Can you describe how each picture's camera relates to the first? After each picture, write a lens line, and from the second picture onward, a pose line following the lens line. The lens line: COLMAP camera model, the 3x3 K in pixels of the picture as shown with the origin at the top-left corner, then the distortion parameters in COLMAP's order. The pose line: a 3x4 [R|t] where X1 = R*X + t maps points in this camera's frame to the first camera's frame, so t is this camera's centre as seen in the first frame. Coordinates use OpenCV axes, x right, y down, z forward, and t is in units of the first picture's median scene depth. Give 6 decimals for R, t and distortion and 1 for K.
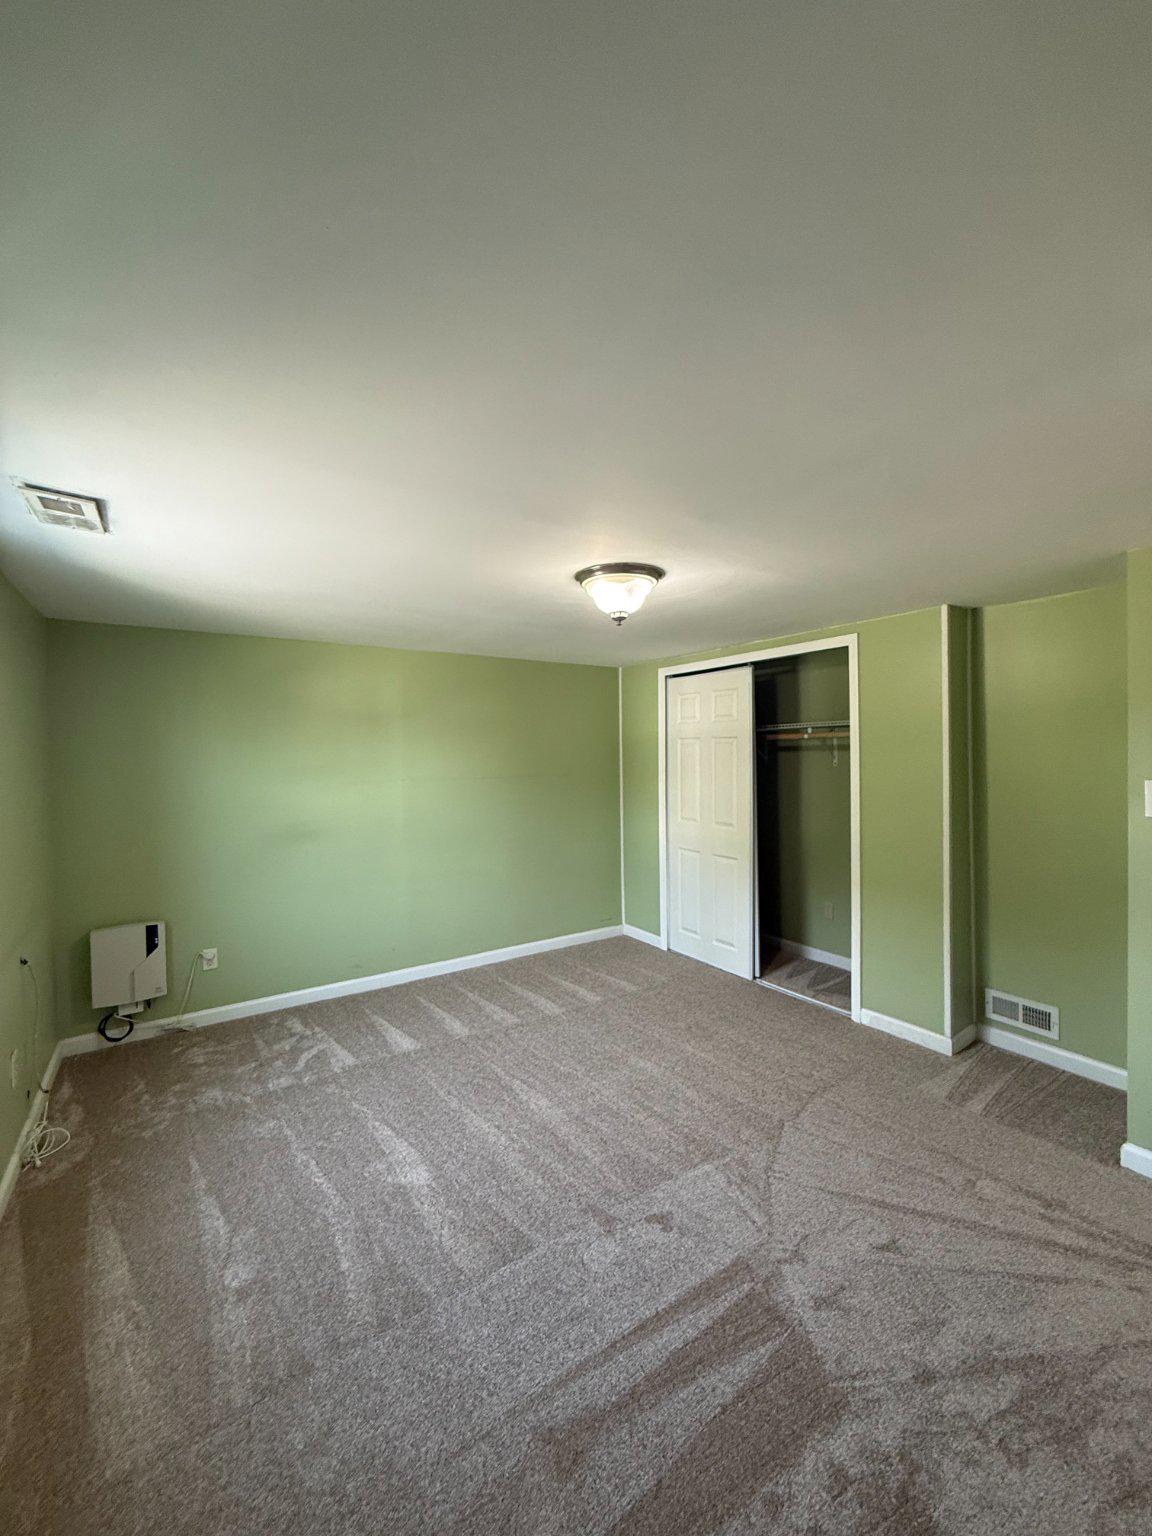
lens RADIAL K [[617.1, 0, 576.8], [0, 617.1, 768.3], [0, 0, 1]] dist [-0.001336, -0.000504]
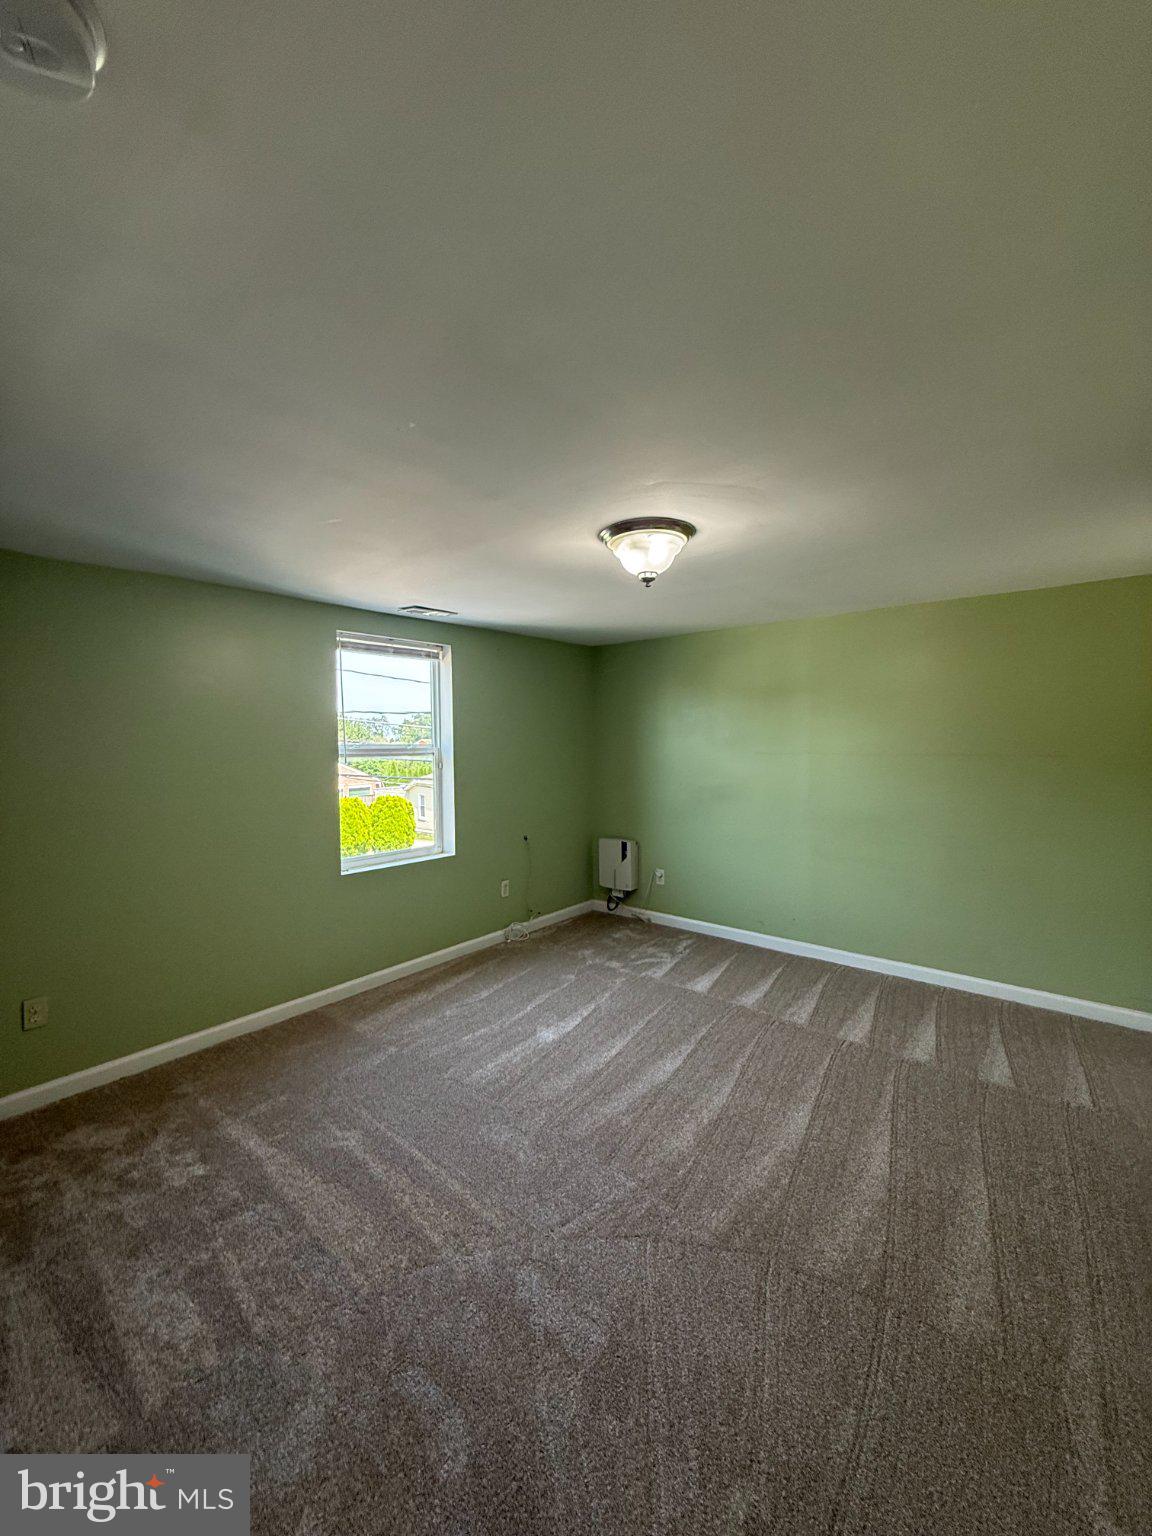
lens RADIAL K [[617.1, 0, 577.2], [0, 617.1, 764.1], [0, 0, 1]] dist [-0.001336, -0.000504]
pose [[0.293590, 0.053424, -0.954437, 0.694850], [-0.024237, 0.998532, 0.048437, -0.003060], [0.955624, 0.008912, 0.294454, 0.447956]]
